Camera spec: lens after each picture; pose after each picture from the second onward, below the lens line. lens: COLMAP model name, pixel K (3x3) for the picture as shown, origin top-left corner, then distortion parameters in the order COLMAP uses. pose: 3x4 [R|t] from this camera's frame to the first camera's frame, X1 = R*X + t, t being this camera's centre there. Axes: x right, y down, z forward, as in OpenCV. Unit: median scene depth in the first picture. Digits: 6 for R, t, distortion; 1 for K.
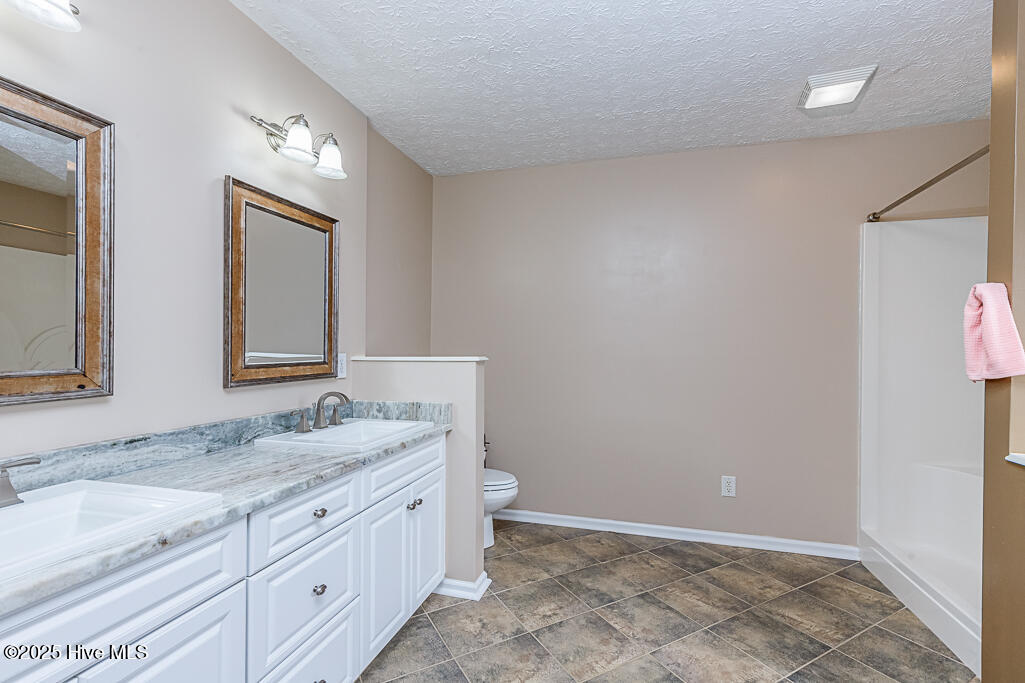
lens RADIAL K [[462.9, 0, 516.1], [0, 462.9, 344.3], [0, 0, 1]] dist [0.004232, 0.000499]
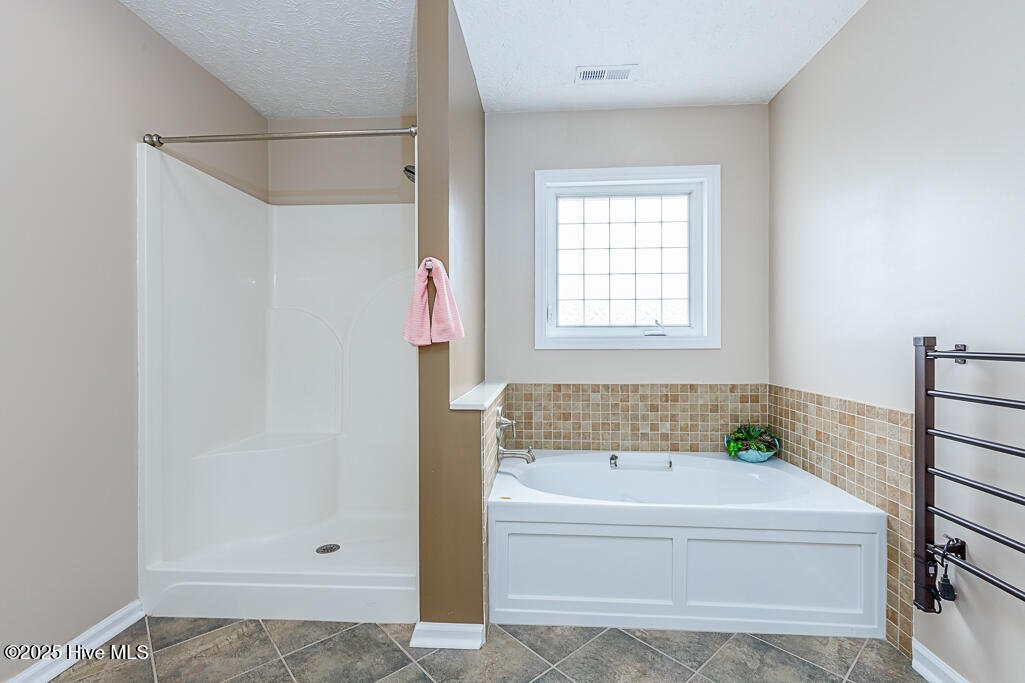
lens RADIAL K [[462.9, 0, 516.1], [0, 462.9, 344.3], [0, 0, 1]] dist [0.004232, 0.000499]
pose [[-0.213920, -0.018027, 0.976685, -0.080121], [-0.011541, 0.999807, 0.015926, 0.033055], [-0.976783, -0.007865, -0.214087, 0.646995]]
